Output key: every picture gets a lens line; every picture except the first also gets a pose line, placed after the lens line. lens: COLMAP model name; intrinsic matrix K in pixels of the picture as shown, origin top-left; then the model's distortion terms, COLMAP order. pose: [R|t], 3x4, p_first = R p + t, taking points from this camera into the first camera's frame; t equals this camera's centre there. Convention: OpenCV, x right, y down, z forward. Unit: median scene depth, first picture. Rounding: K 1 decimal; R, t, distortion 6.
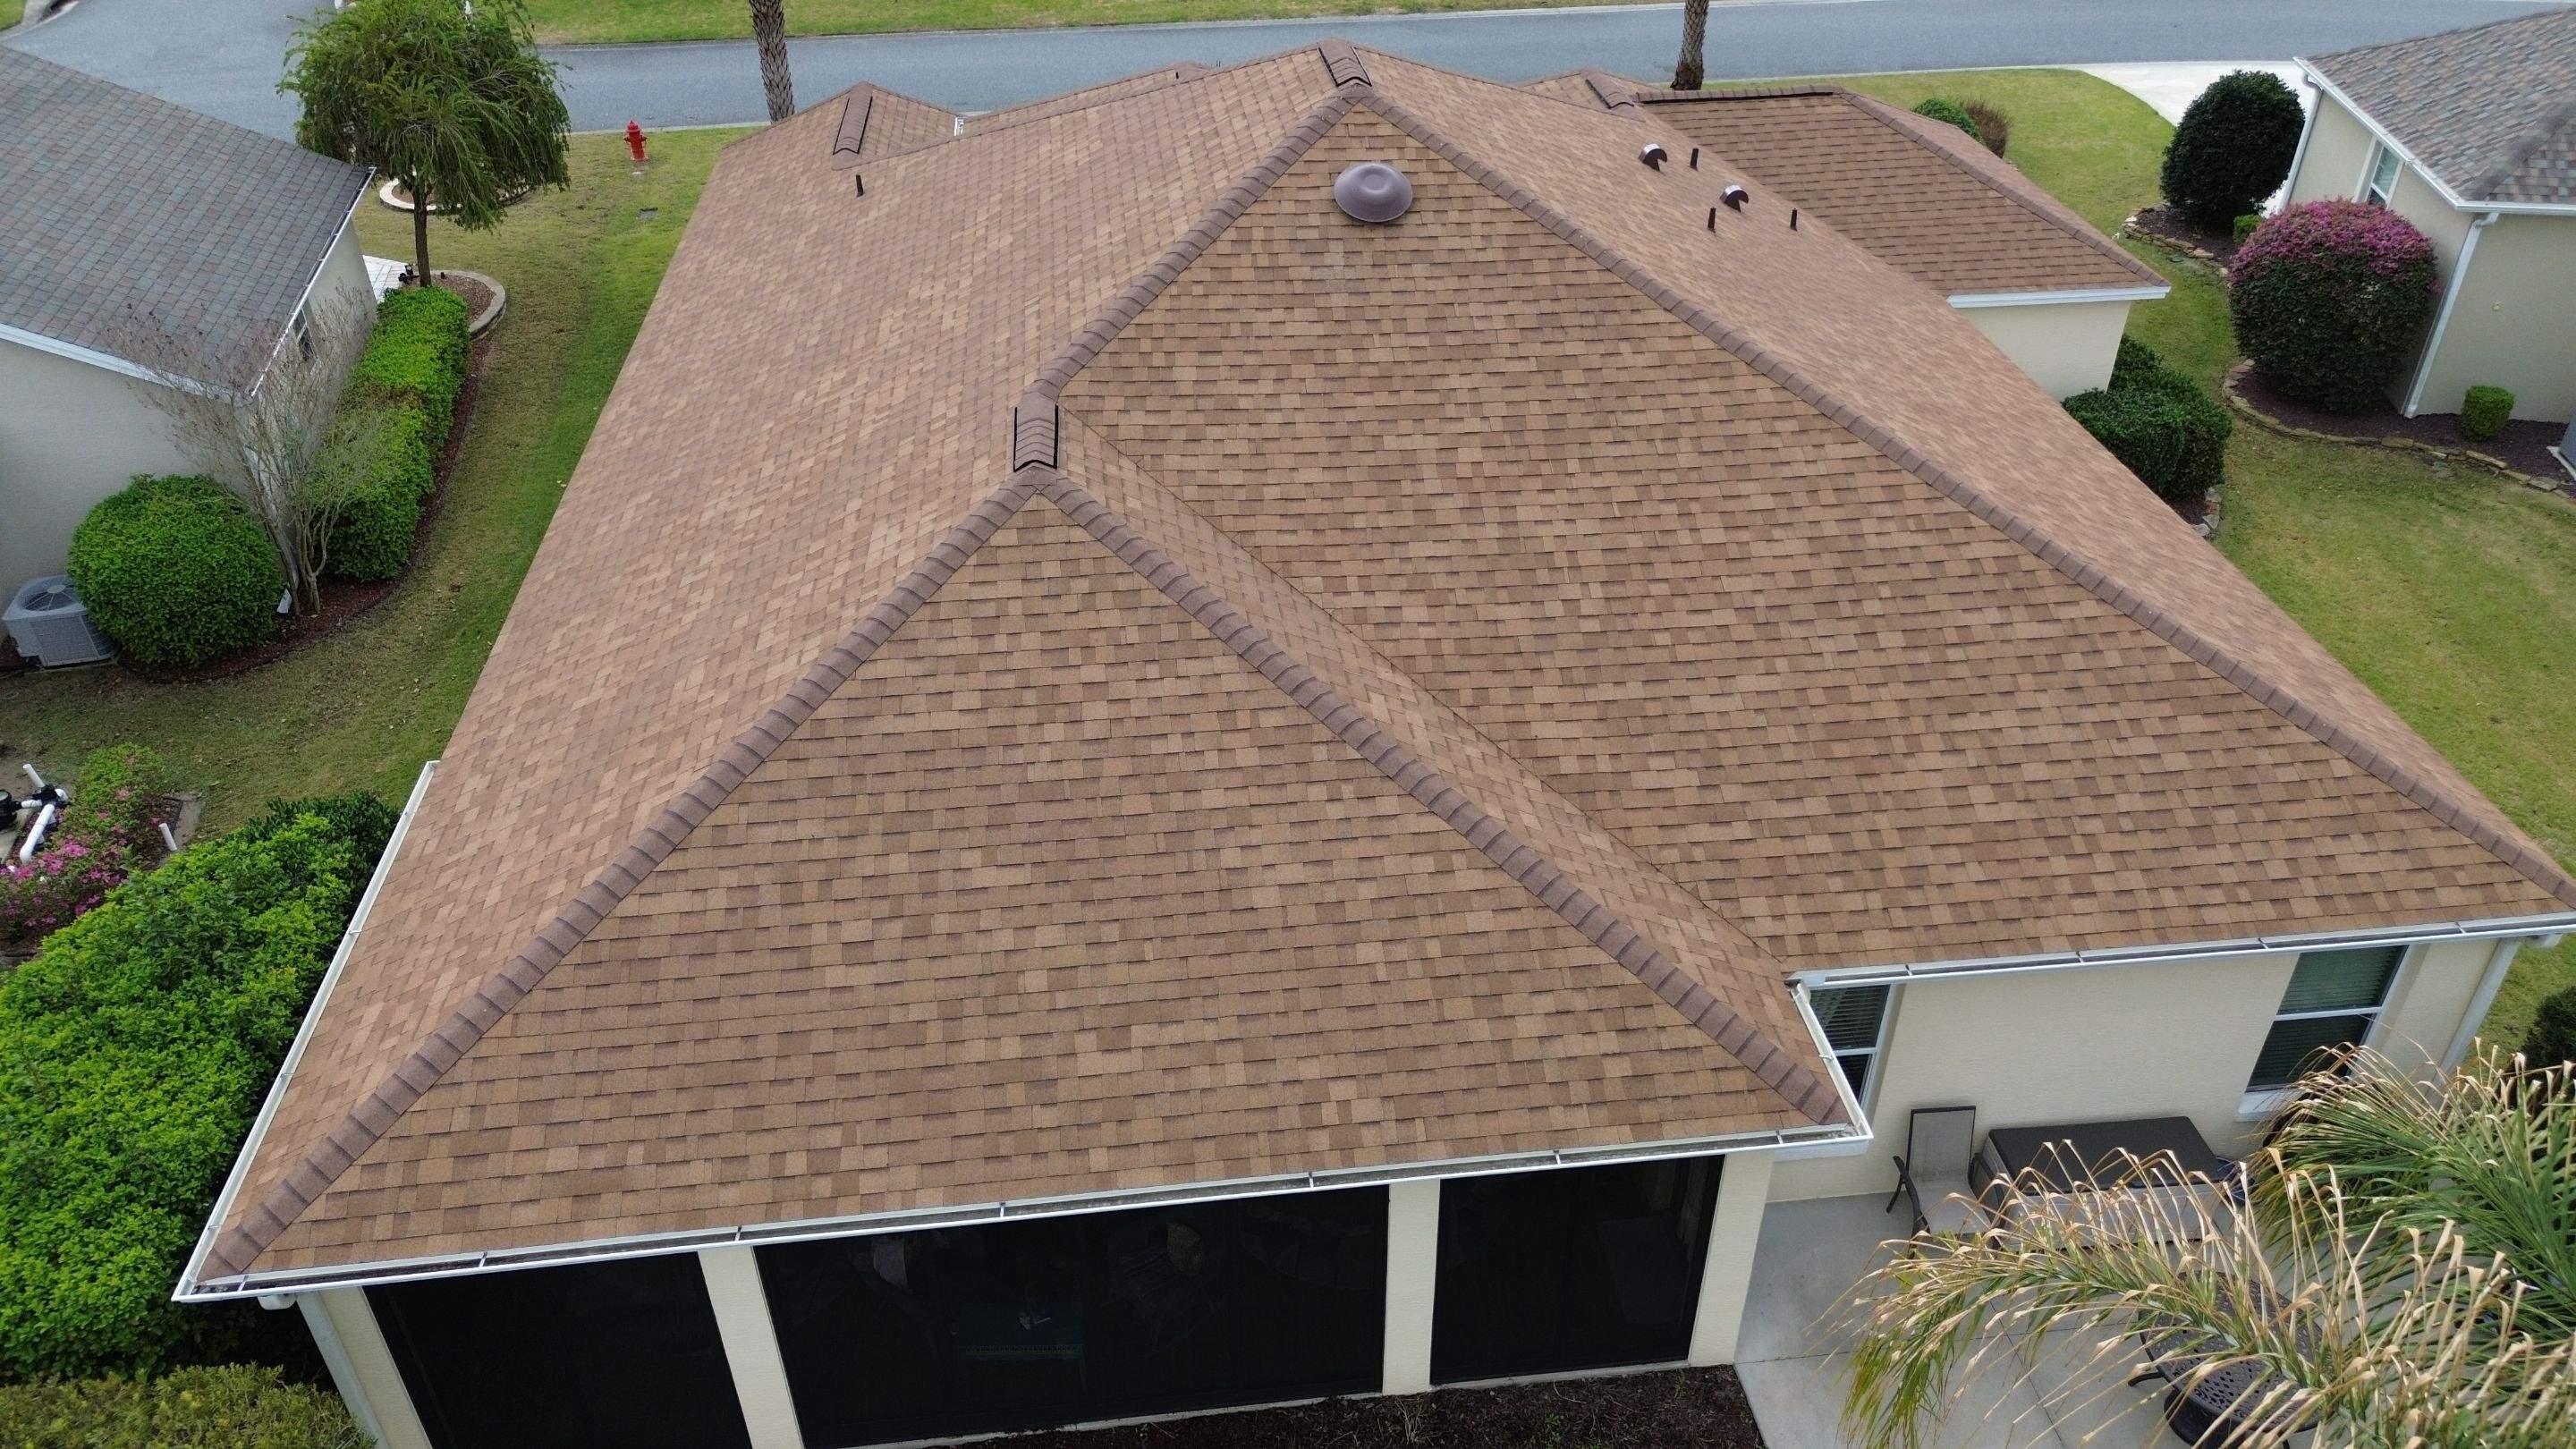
lens RADIAL K [[1823.1, 0, 1301.0], [0, 1823.1, 732.3], [0, 0, 1]] dist [0.068488, -0.063625]
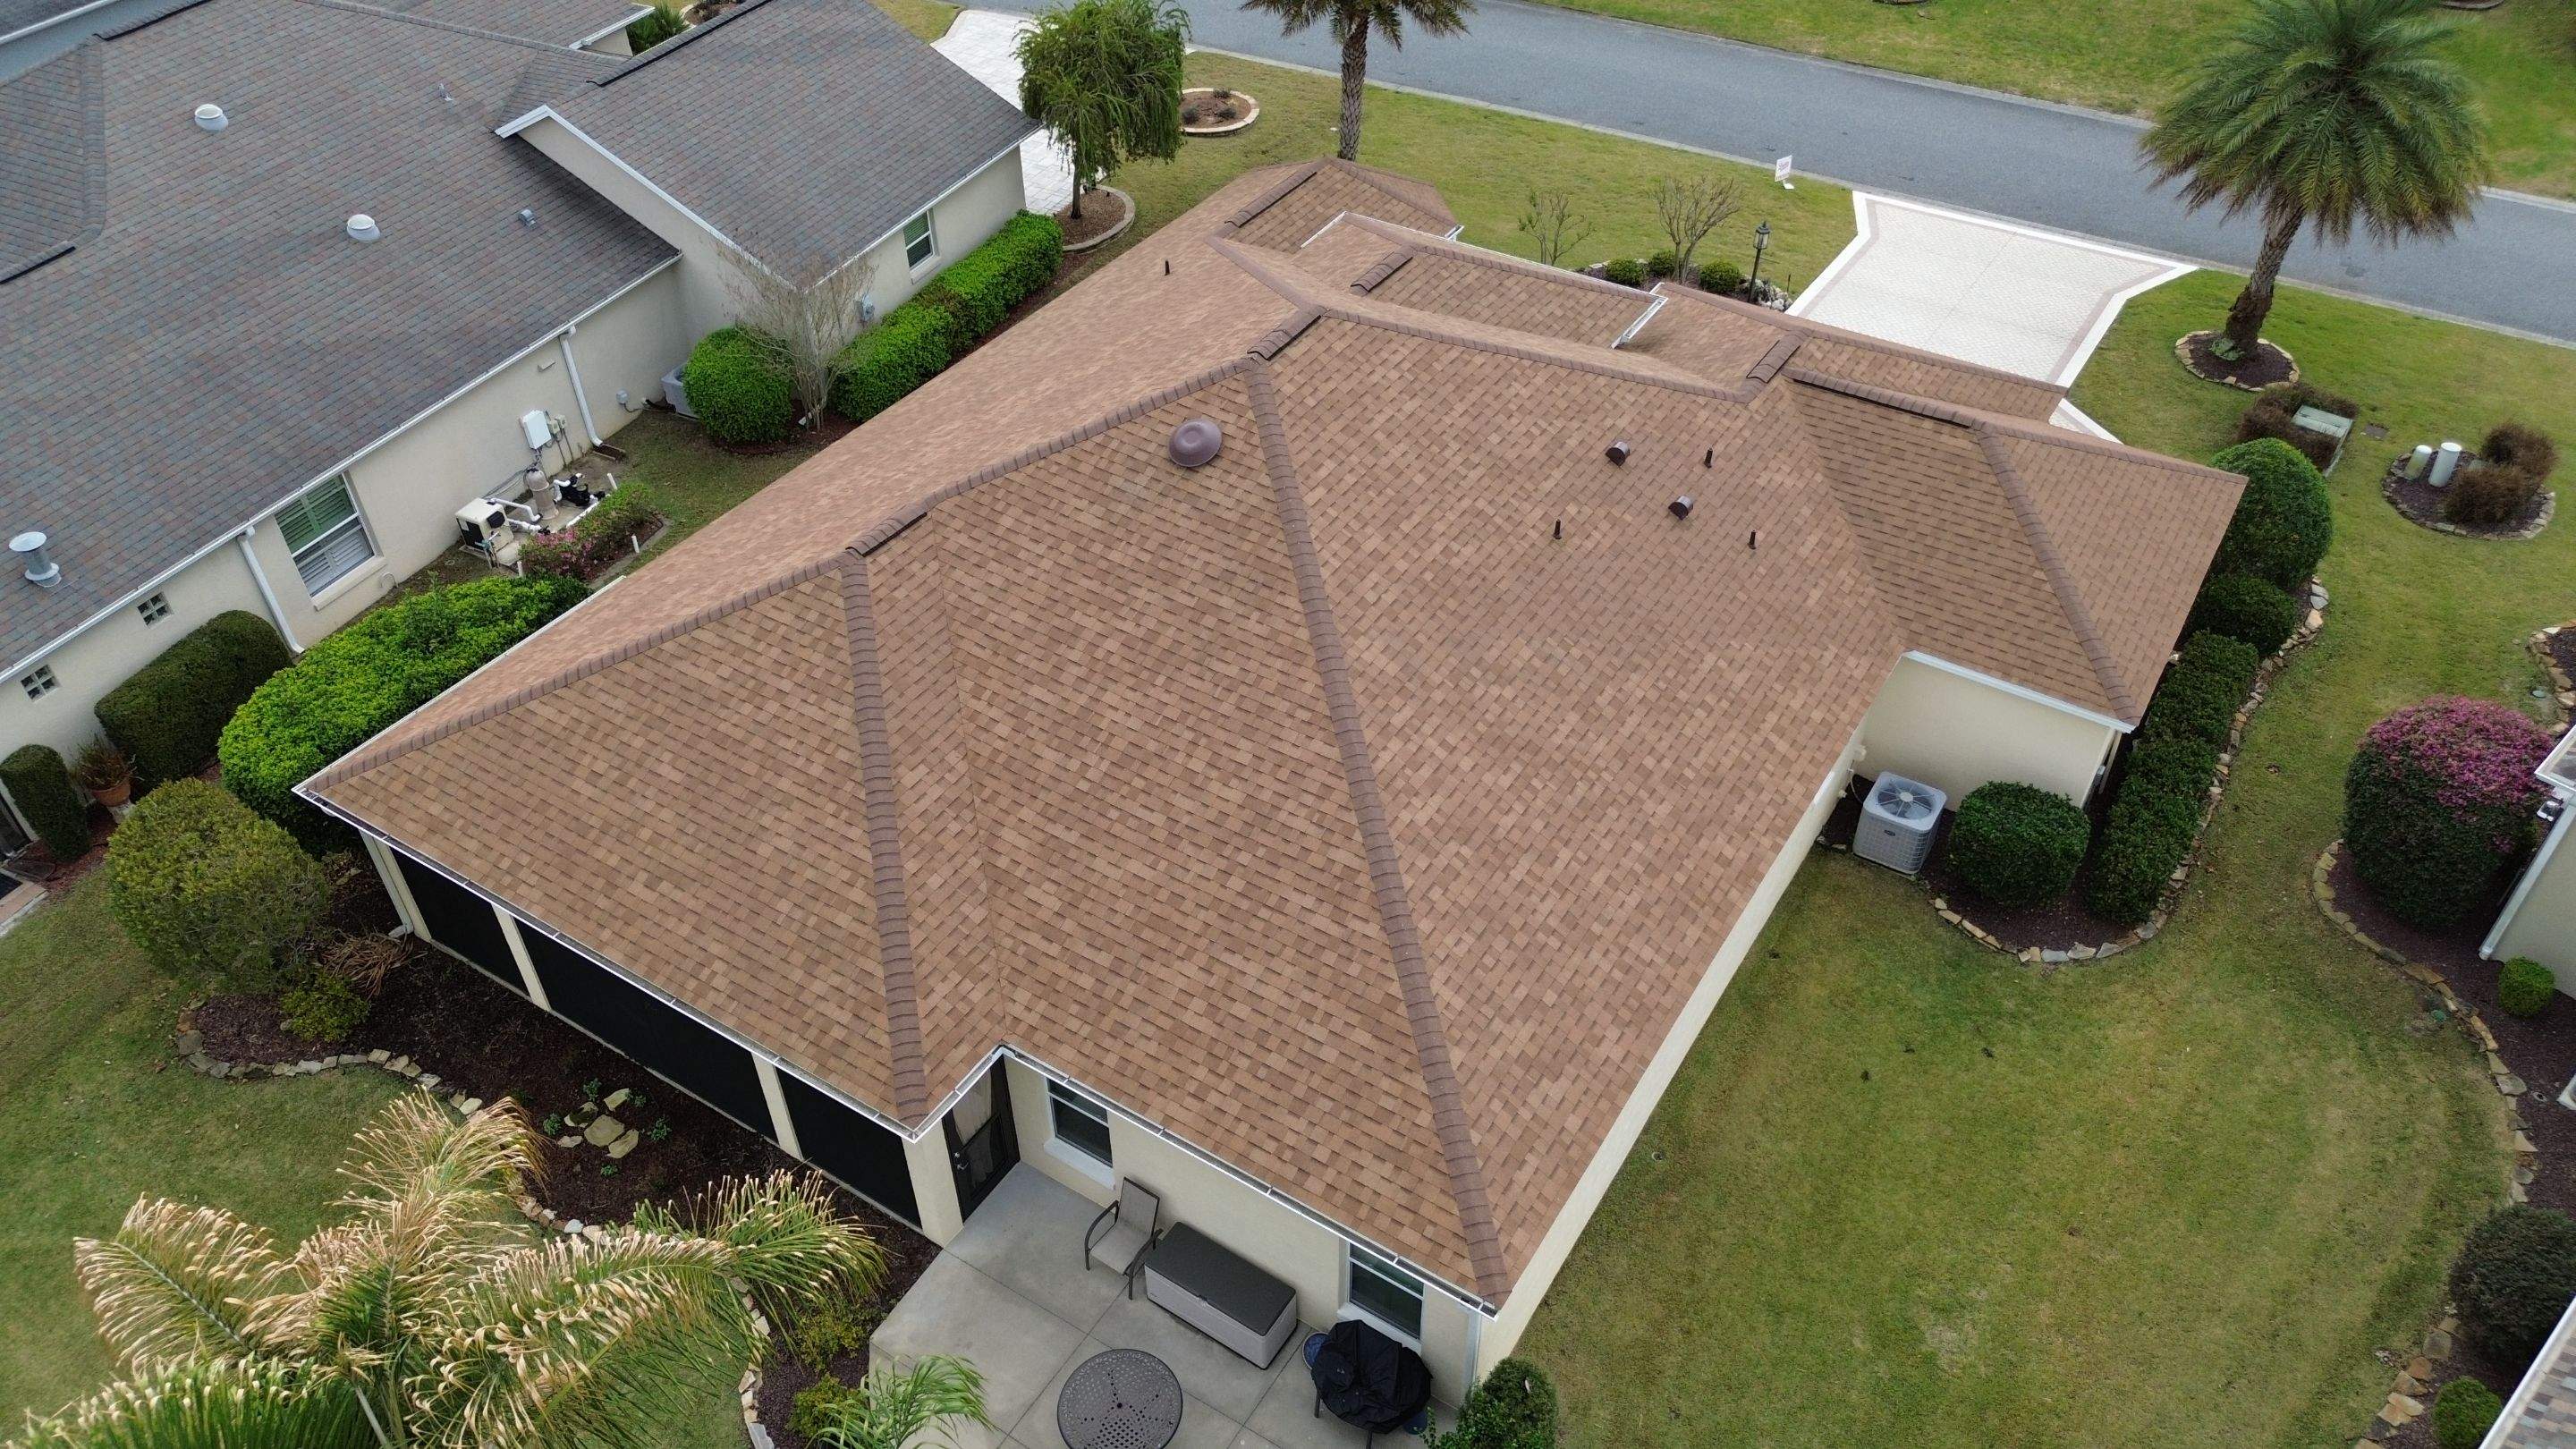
lens RADIAL K [[1823.1, 0, 1305.9], [0, 1823.1, 734.0], [0, 0, 1]] dist [0.068488, -0.063625]
pose [[0.779109, 0.412061, -0.472436, 0.947721], [-0.356590, 0.911126, 0.206624, -0.450980], [0.515590, 0.007484, 0.856803, -0.174447]]
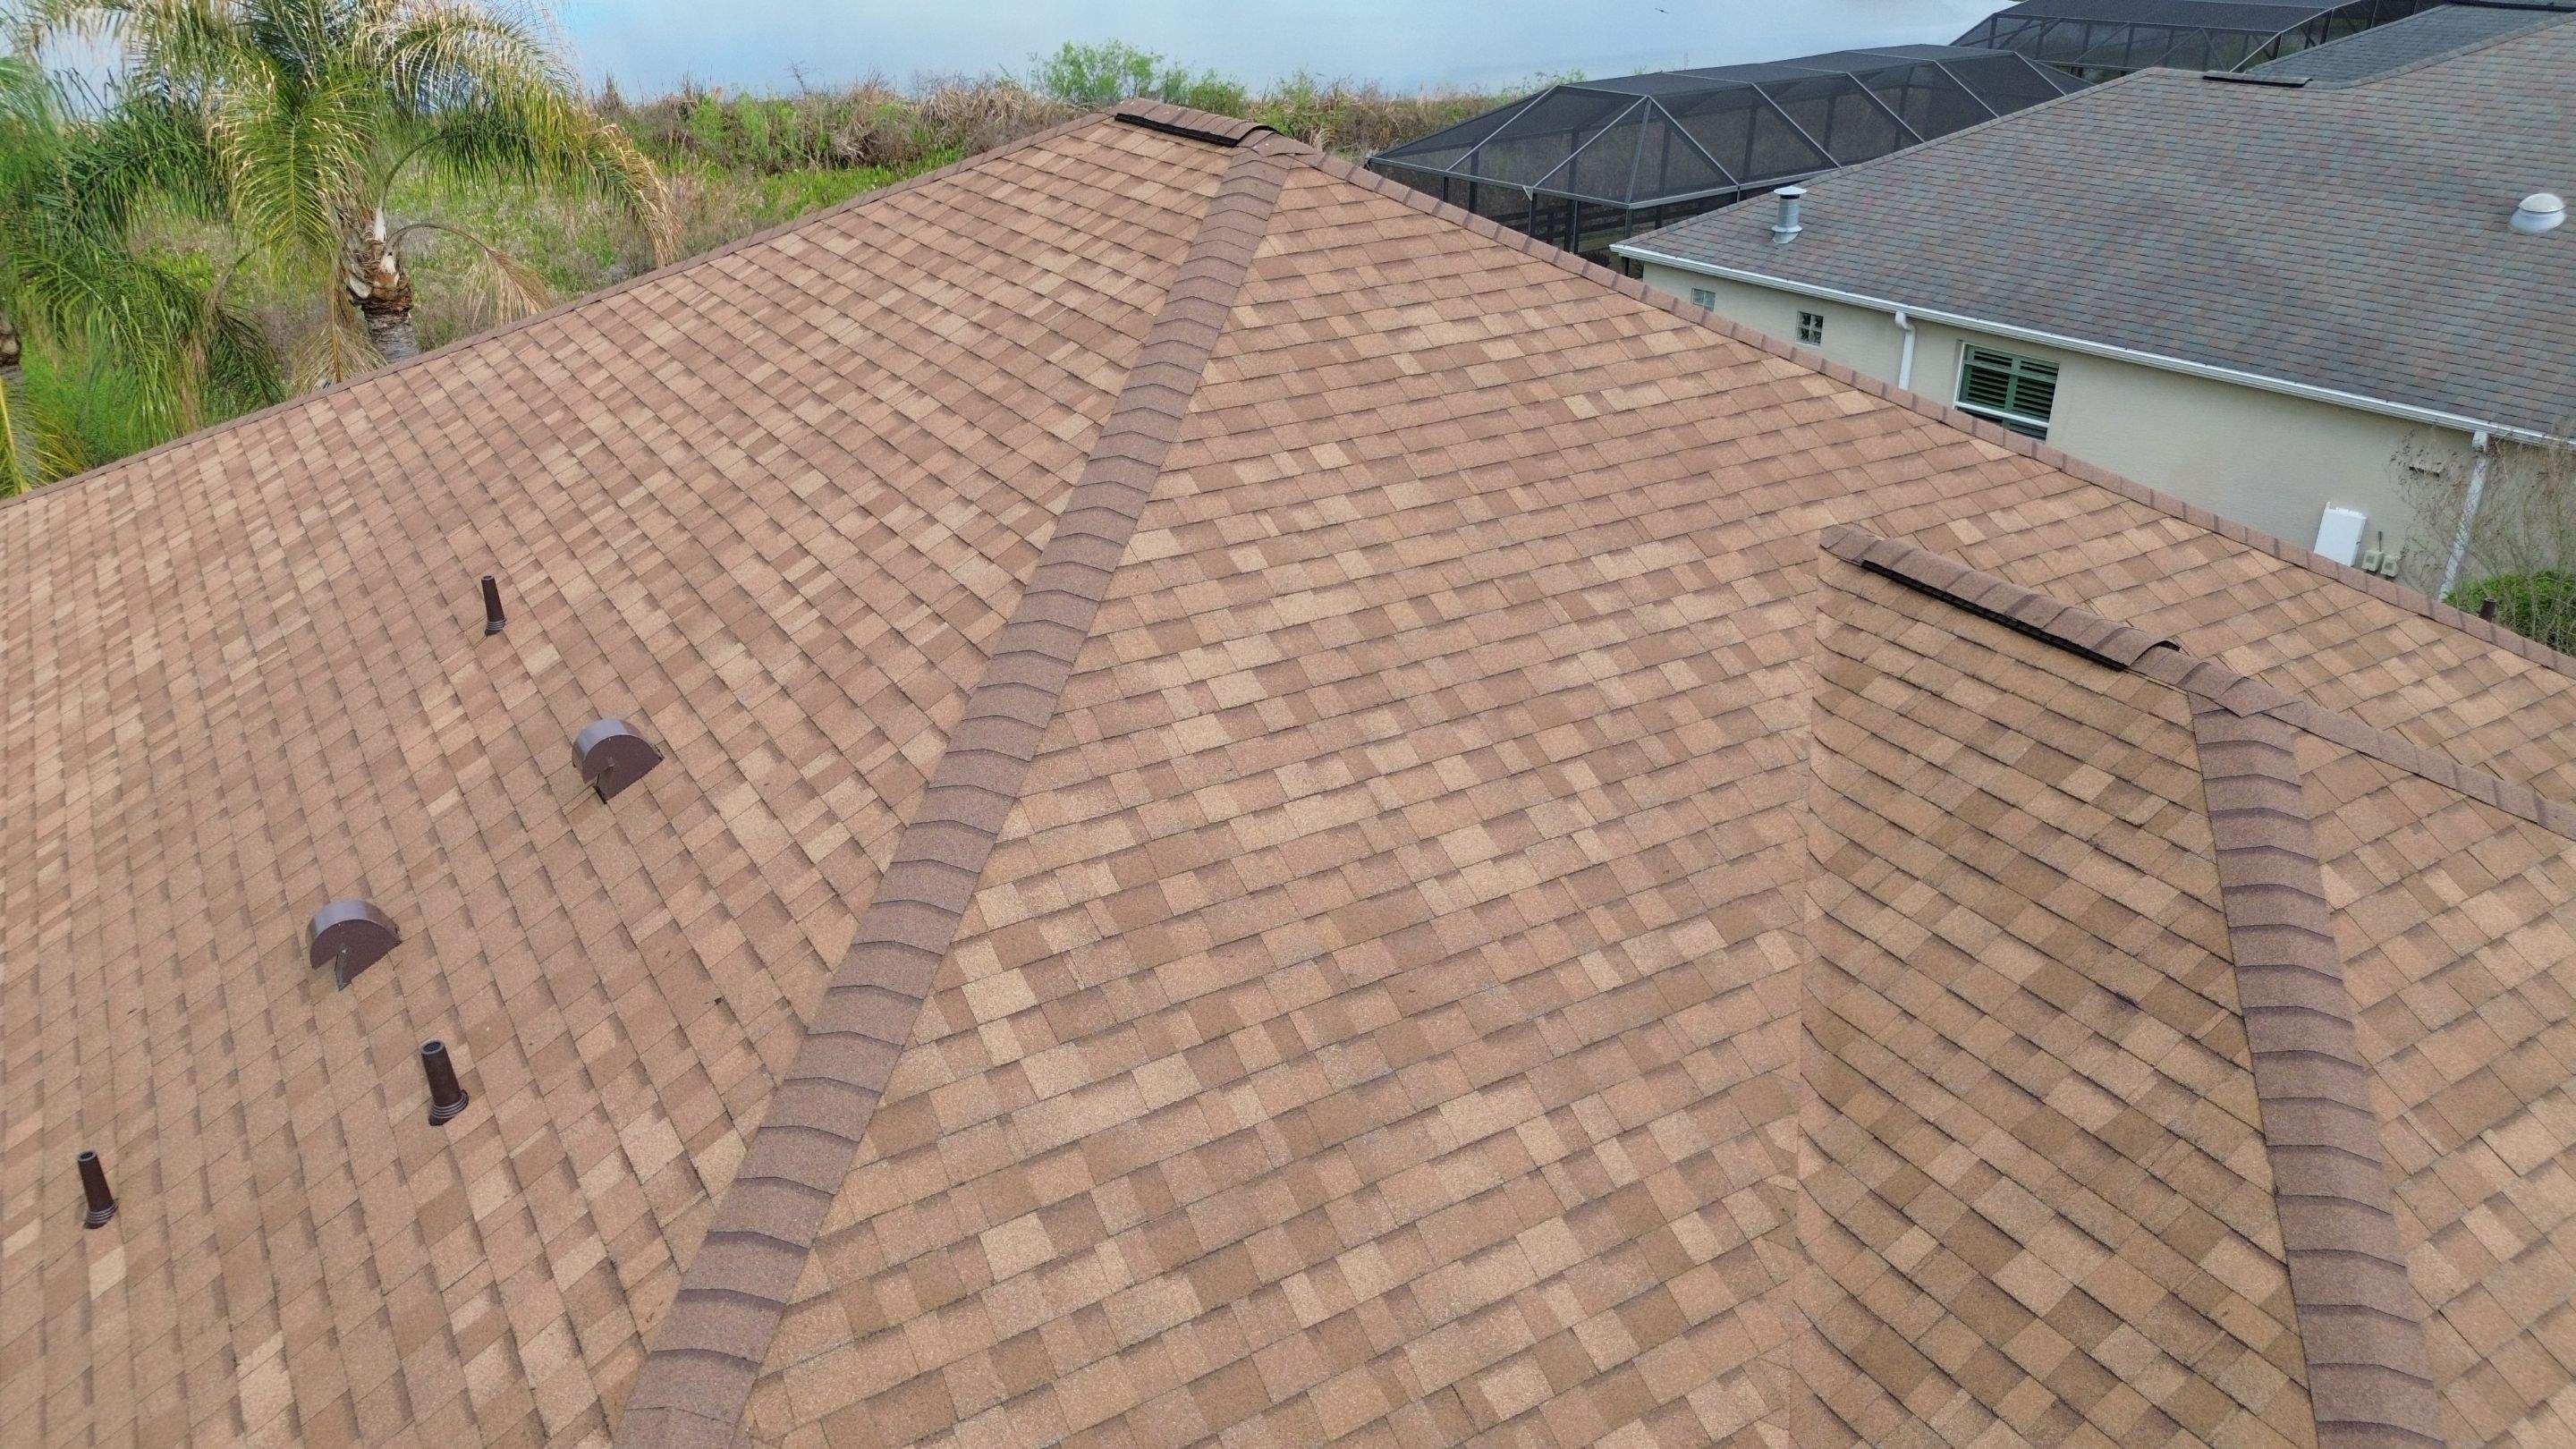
lens RADIAL K [[1823.1, 0, 1296.6], [0, 1823.1, 728.8], [0, 0, 1]] dist [0.068488, -0.063625]
pose [[-0.905160, 0.189863, -0.380313, 0.290136], [-0.239528, 0.511305, 0.825344, -0.878841], [0.351158, 0.838164, -0.417336, 1.666741]]
